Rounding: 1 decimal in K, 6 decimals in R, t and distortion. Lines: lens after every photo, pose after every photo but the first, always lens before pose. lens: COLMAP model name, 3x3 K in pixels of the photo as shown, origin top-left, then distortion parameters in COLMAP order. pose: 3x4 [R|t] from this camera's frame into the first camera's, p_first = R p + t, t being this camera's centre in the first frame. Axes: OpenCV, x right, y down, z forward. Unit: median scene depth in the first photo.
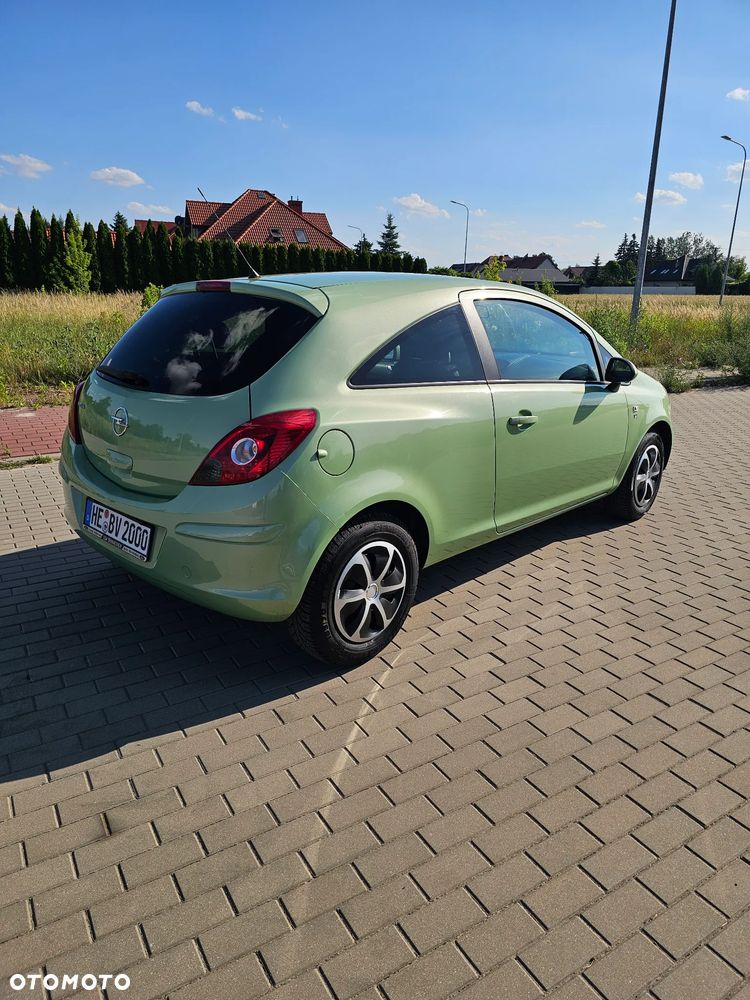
lens RADIAL K [[662.7, 0, 375.0], [0, 662.7, 500.0], [0, 0, 1]] dist [0.071924, -0.069108]
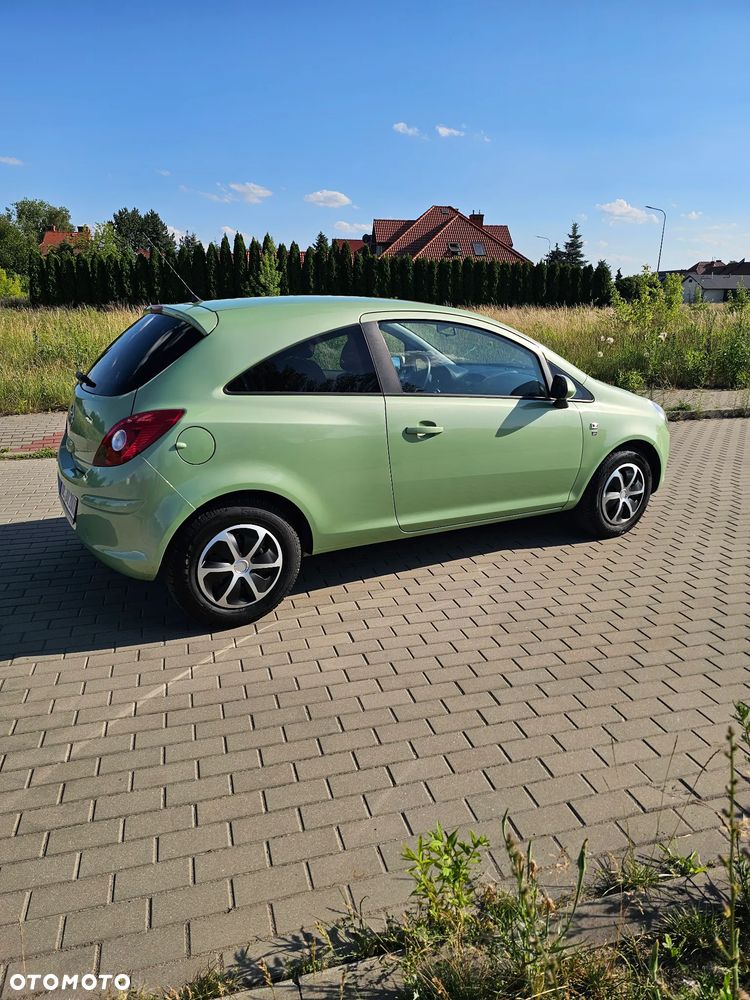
lens RADIAL K [[662.7, 0, 375.0], [0, 662.7, 500.0], [0, 0, 1]] dist [0.071924, -0.069108]
pose [[0.963127, 0.070515, -0.259640, 0.304496], [-0.074643, 0.997192, -0.006060, 0.005457], [0.258484, 0.025217, 0.965686, -0.050918]]
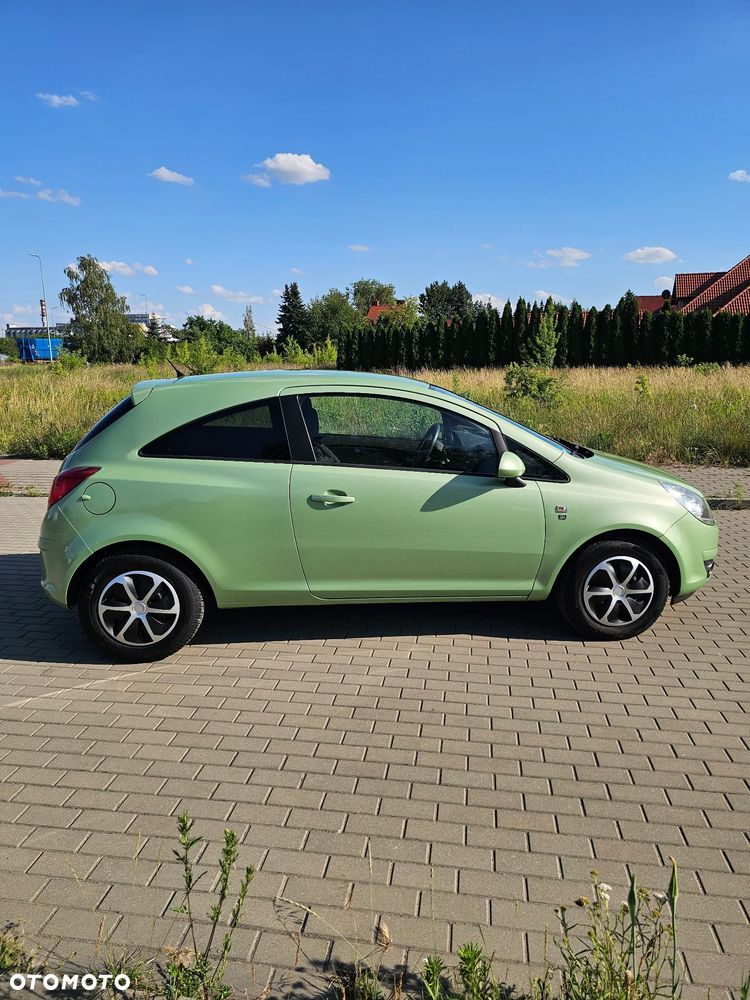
lens RADIAL K [[667.0, 0, 380.4], [0, 667.0, 495.7], [0, 0, 1]] dist [0.045645, -0.001264]
pose [[0.762915, 0.109638, -0.637134, 0.691324], [-0.176843, 0.983319, -0.042546, -0.064297], [0.621842, 0.145131, 0.769578, 0.136223]]
